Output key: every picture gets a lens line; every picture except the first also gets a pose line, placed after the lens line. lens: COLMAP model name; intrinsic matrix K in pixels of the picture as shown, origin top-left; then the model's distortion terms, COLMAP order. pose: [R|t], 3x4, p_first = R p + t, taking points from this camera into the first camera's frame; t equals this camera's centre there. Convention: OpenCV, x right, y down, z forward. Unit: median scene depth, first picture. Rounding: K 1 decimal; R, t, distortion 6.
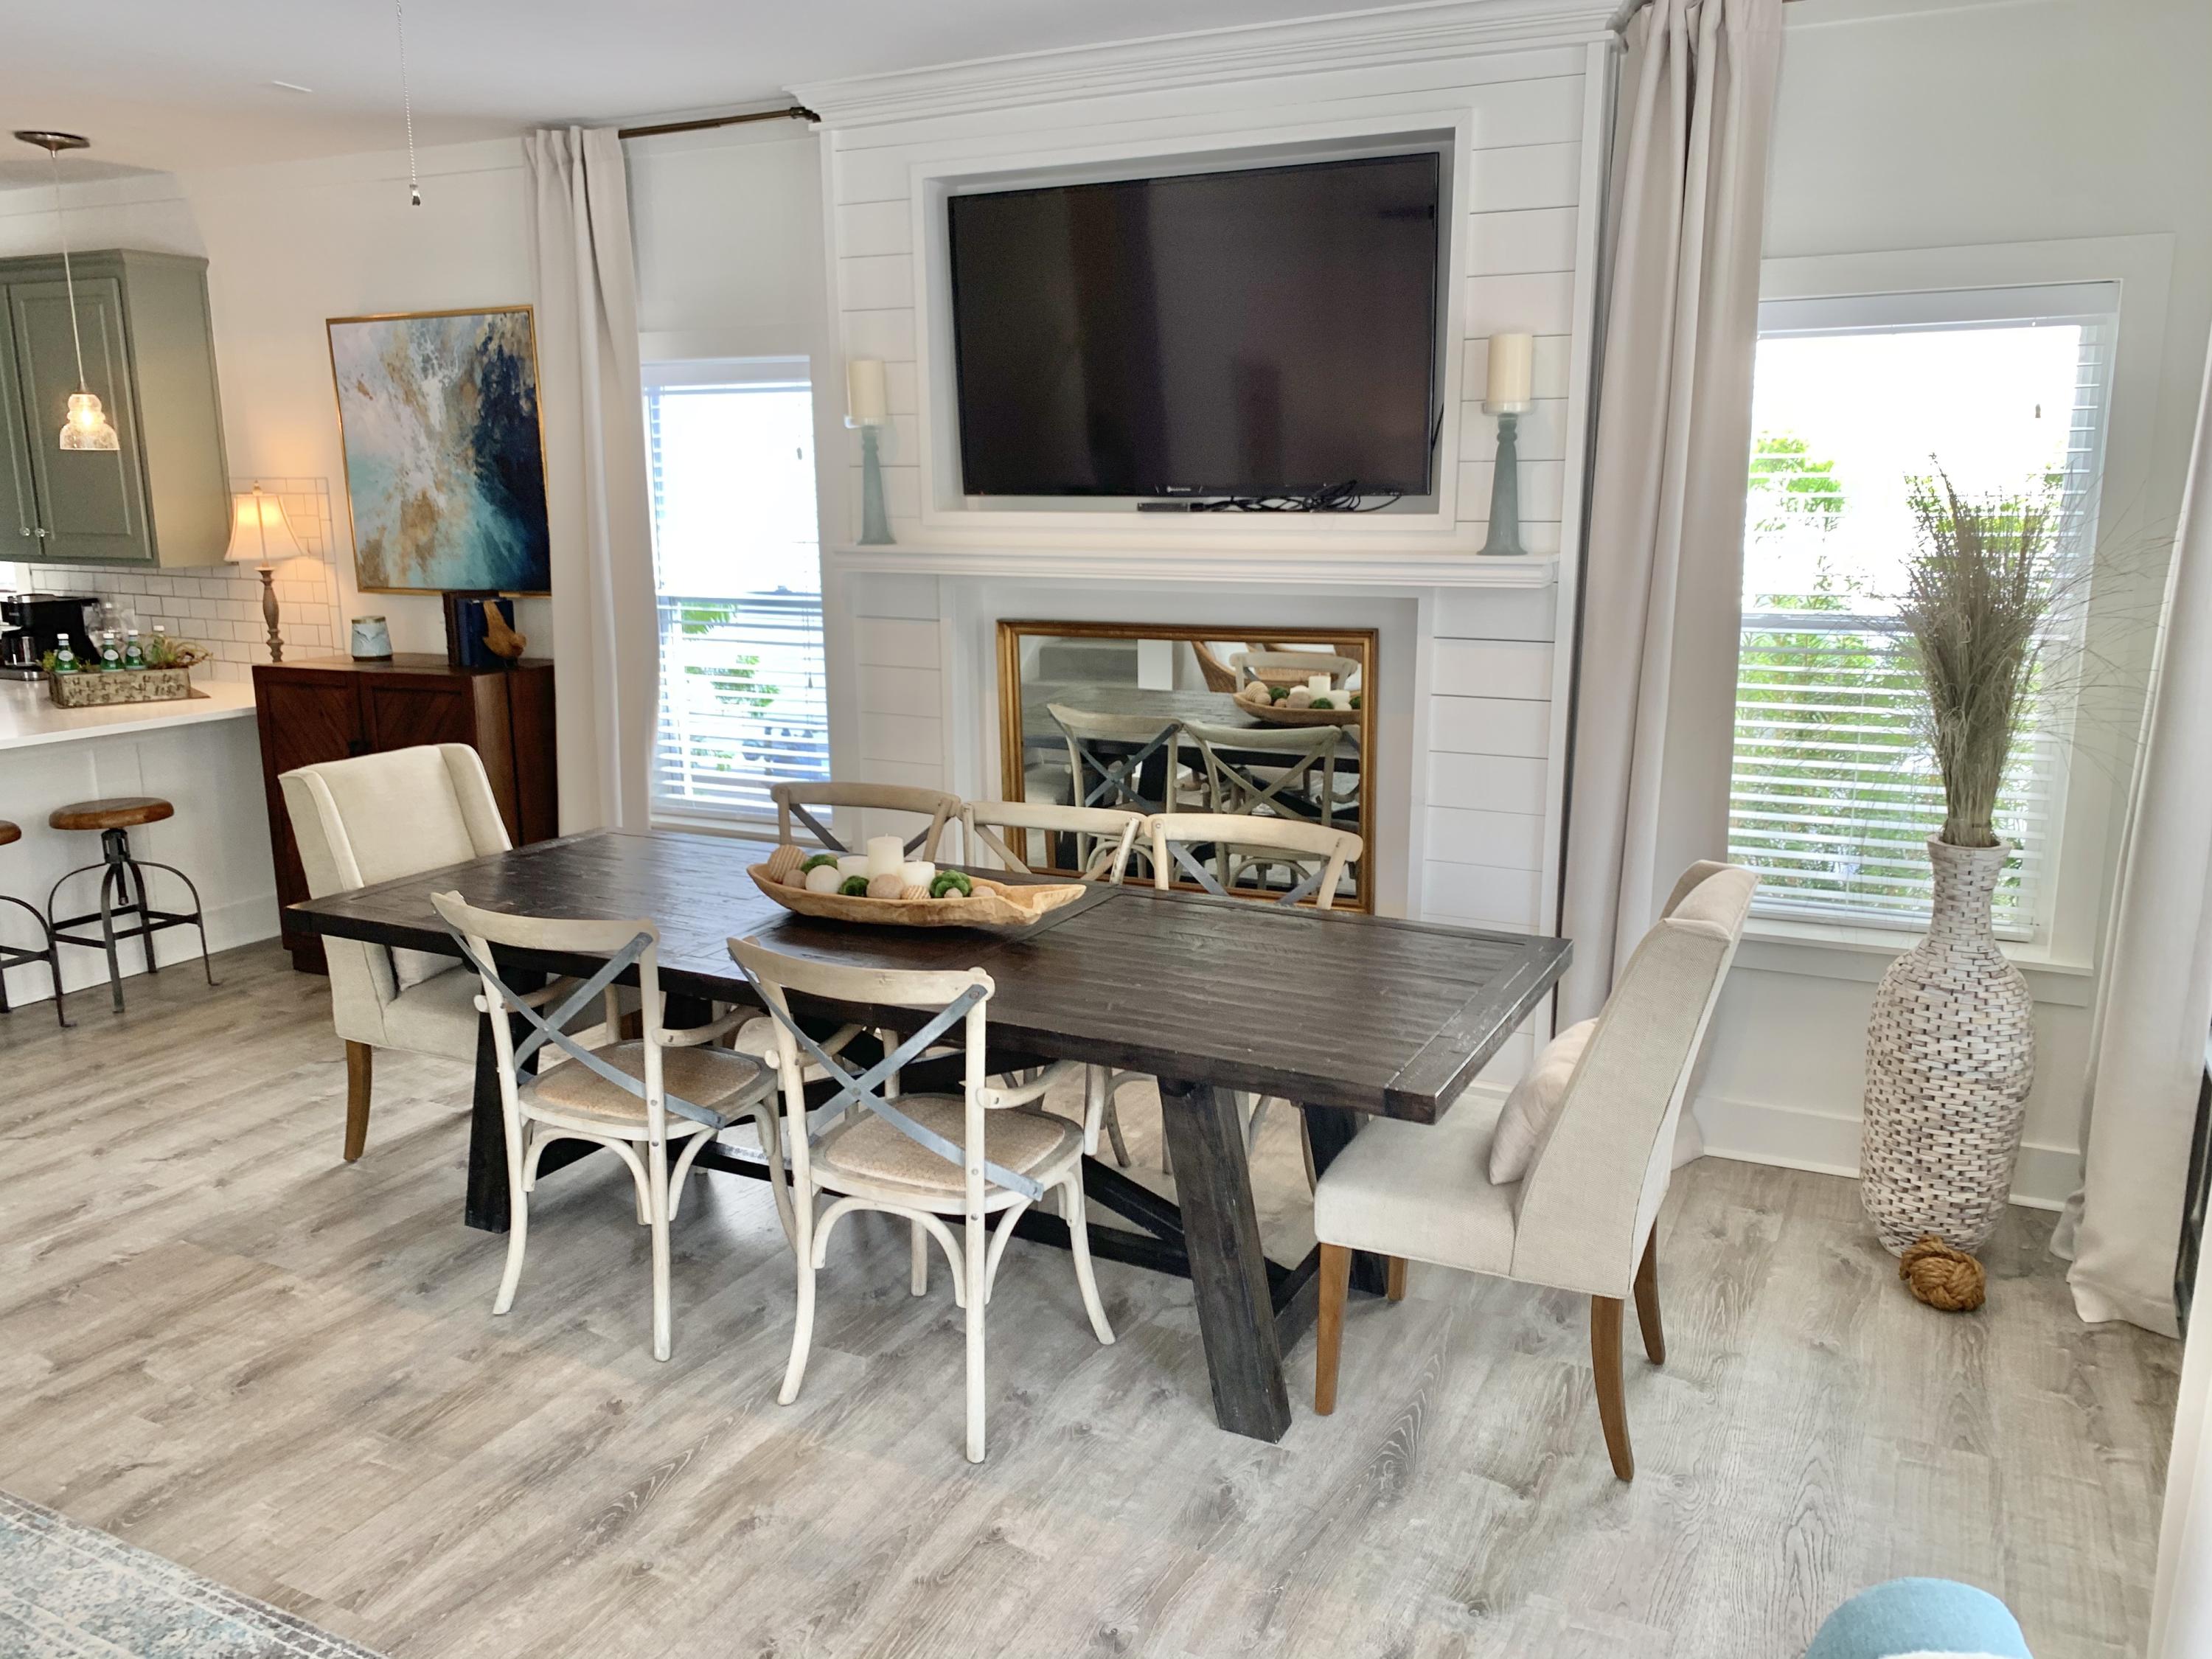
lens RADIAL K [[1701.0, 0, 1124.6], [0, 1701.0, 827.2], [0, 0, 1]] dist [0.035766, -0.042017]
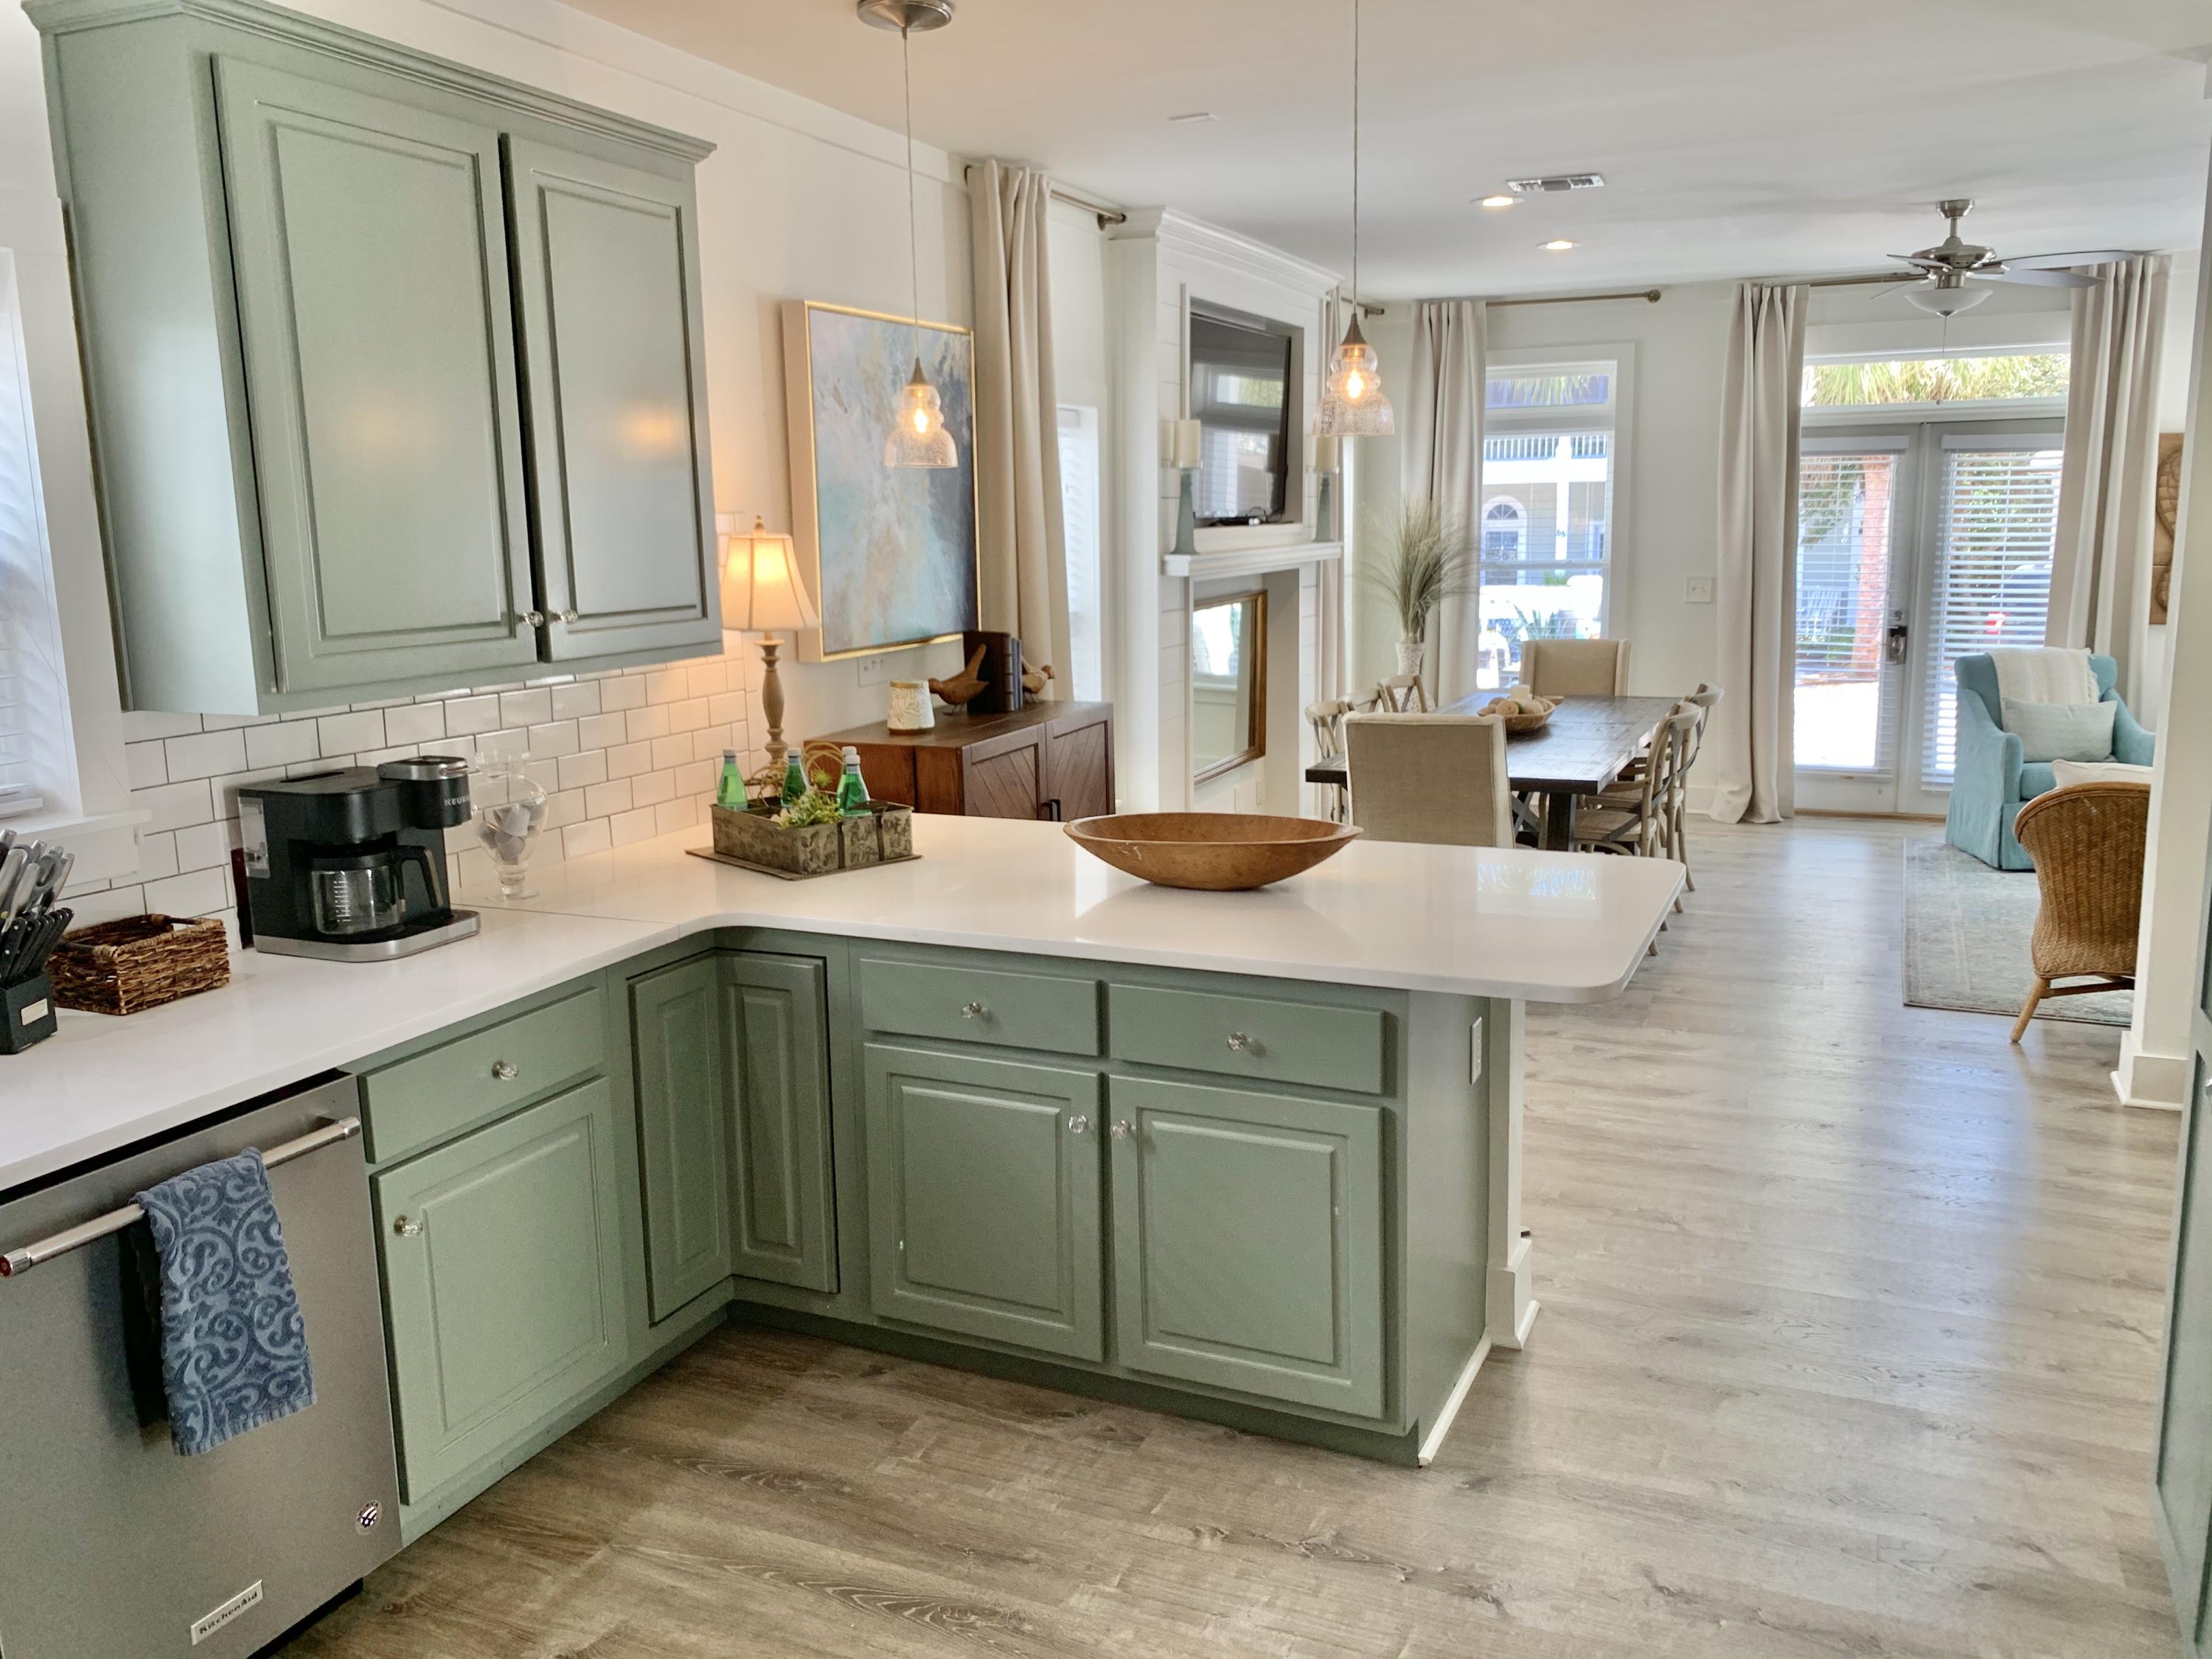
lens RADIAL K [[1701.0, 0, 1116.4], [0, 1701.0, 835.0], [0, 0, 1]] dist [0.035766, -0.042017]
pose [[-0.048842, -0.183191, 0.981863, -1.265066], [0.220777, 0.956740, 0.189487, -0.185307], [-0.974100, 0.226028, -0.006285, 0.931146]]
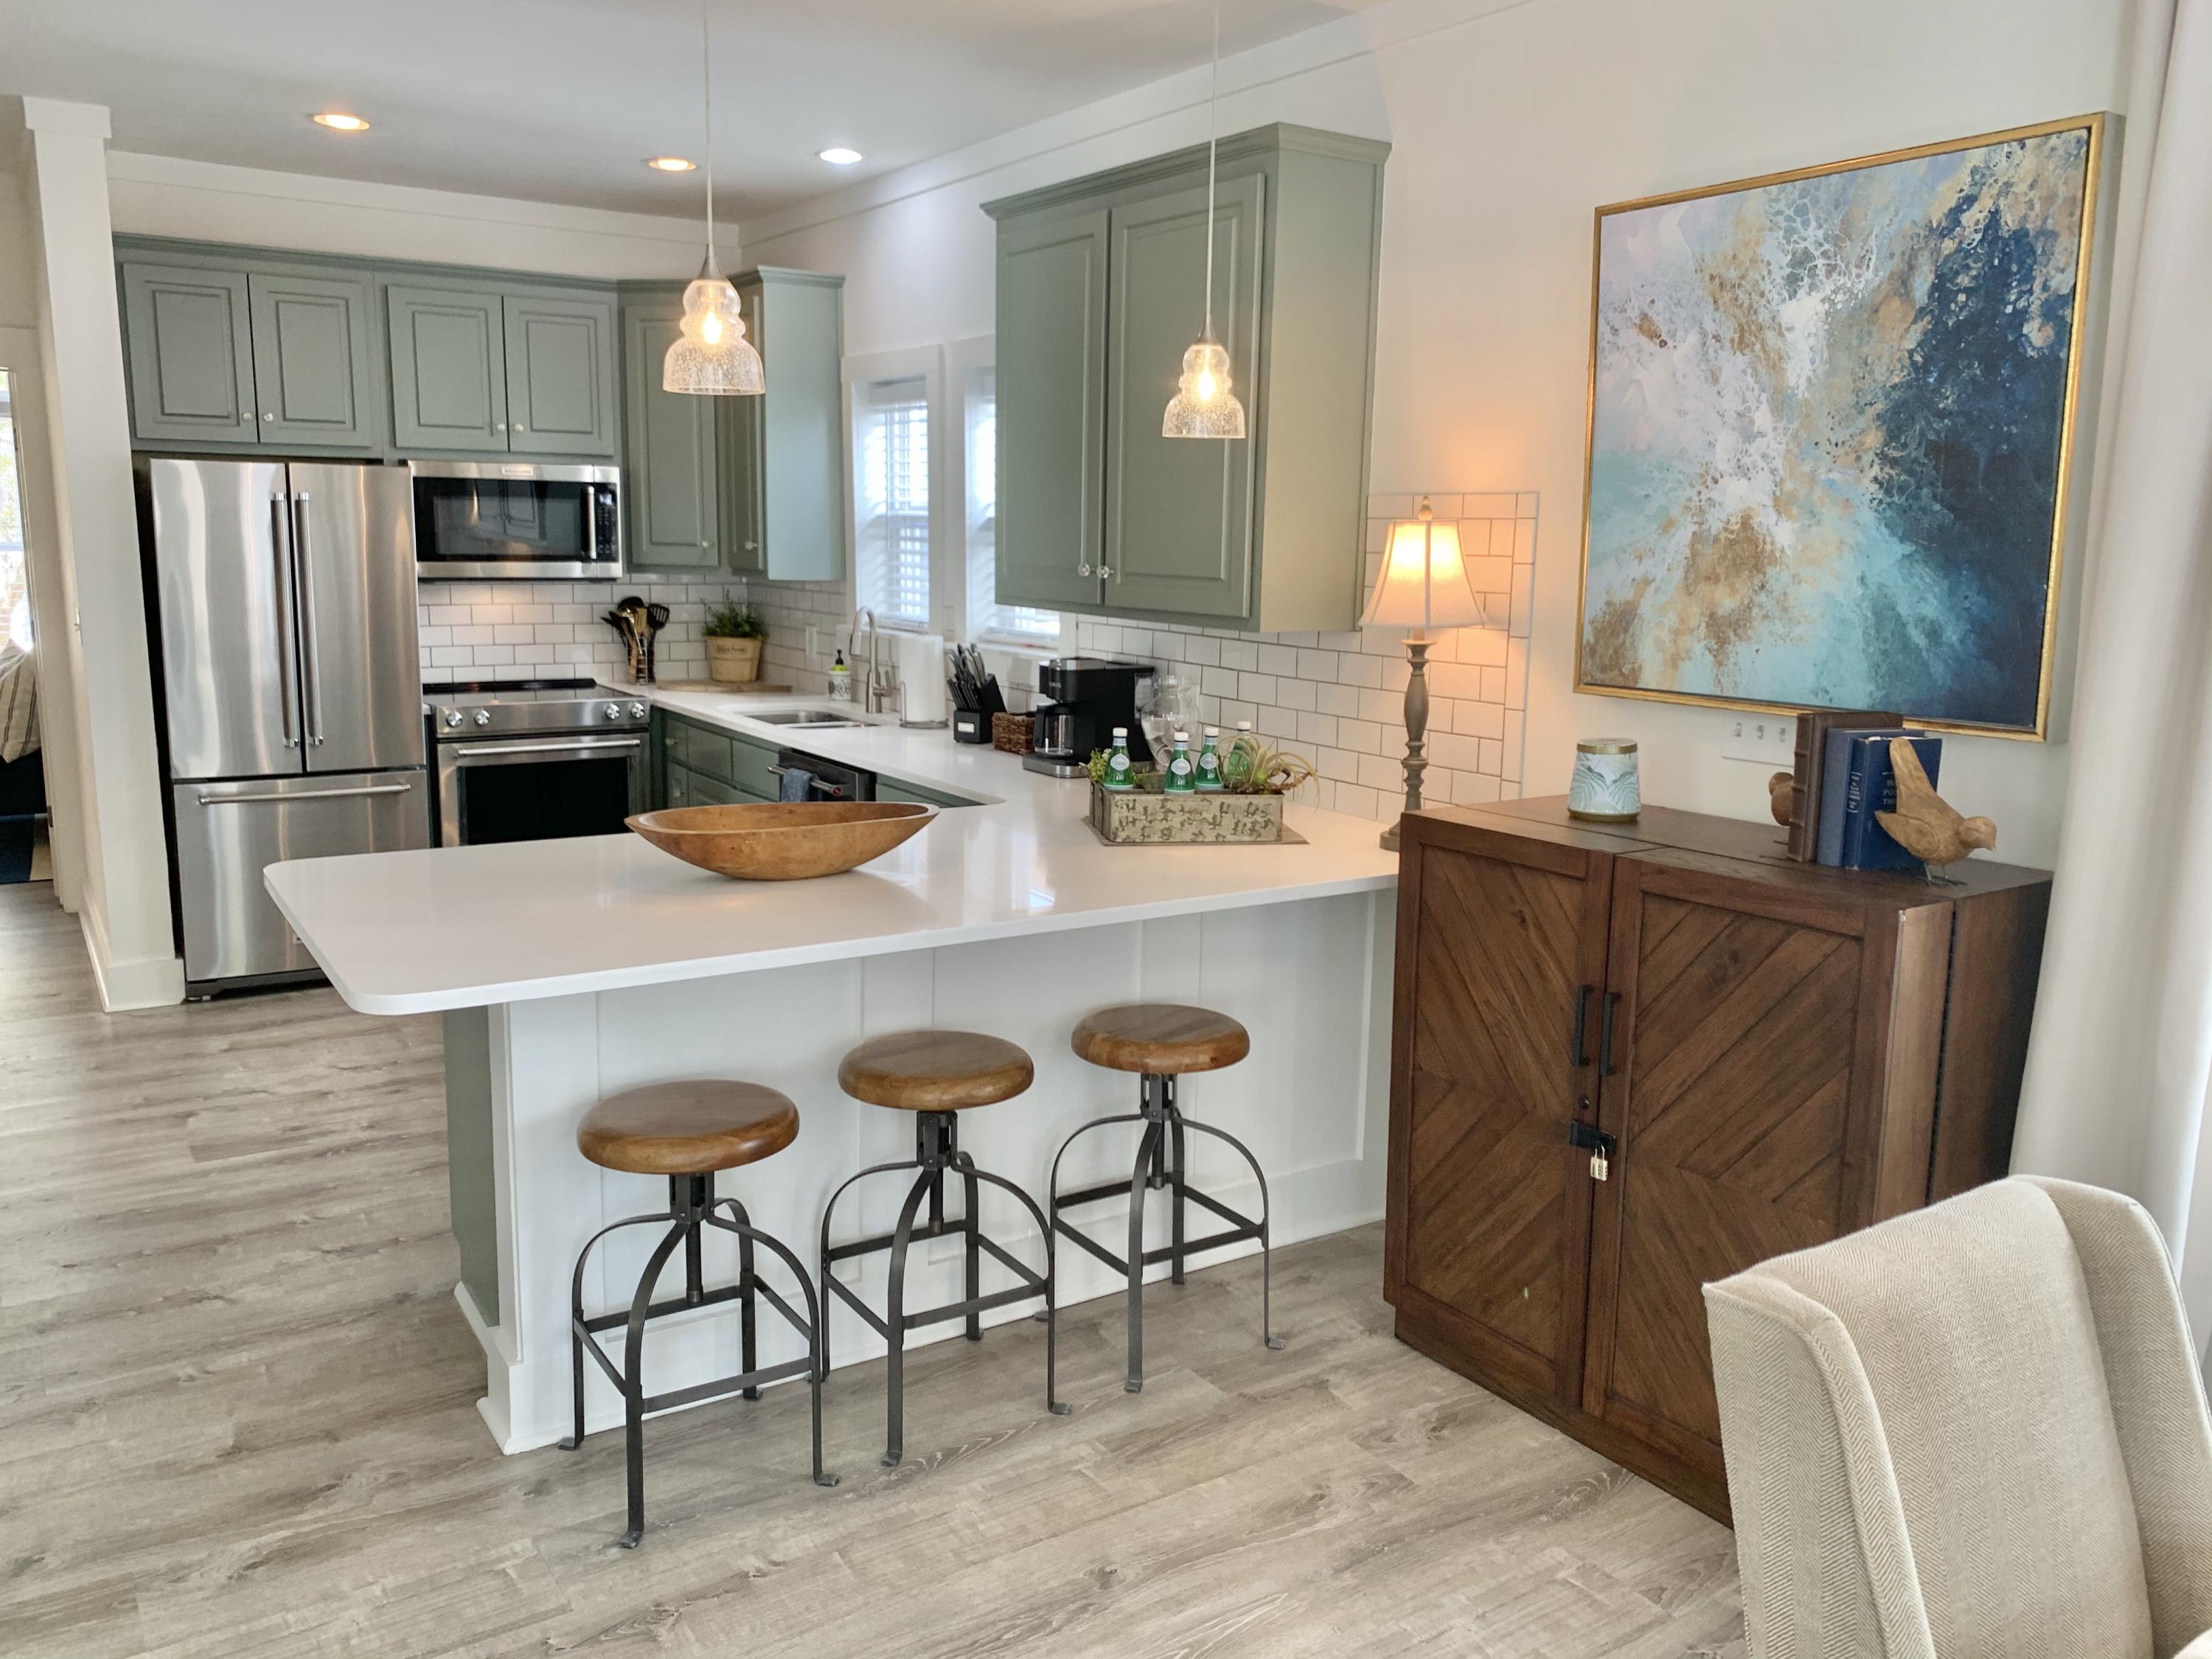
lens RADIAL K [[1701.0, 0, 1094.2], [0, 1701.0, 810.6], [0, 0, 1]] dist [0.035766, -0.042017]
pose [[0.860595, 0.101948, -0.498982, -0.310582], [-0.122606, 0.992417, -0.008696, -0.076725], [0.494312, 0.068662, 0.866569, 0.450483]]
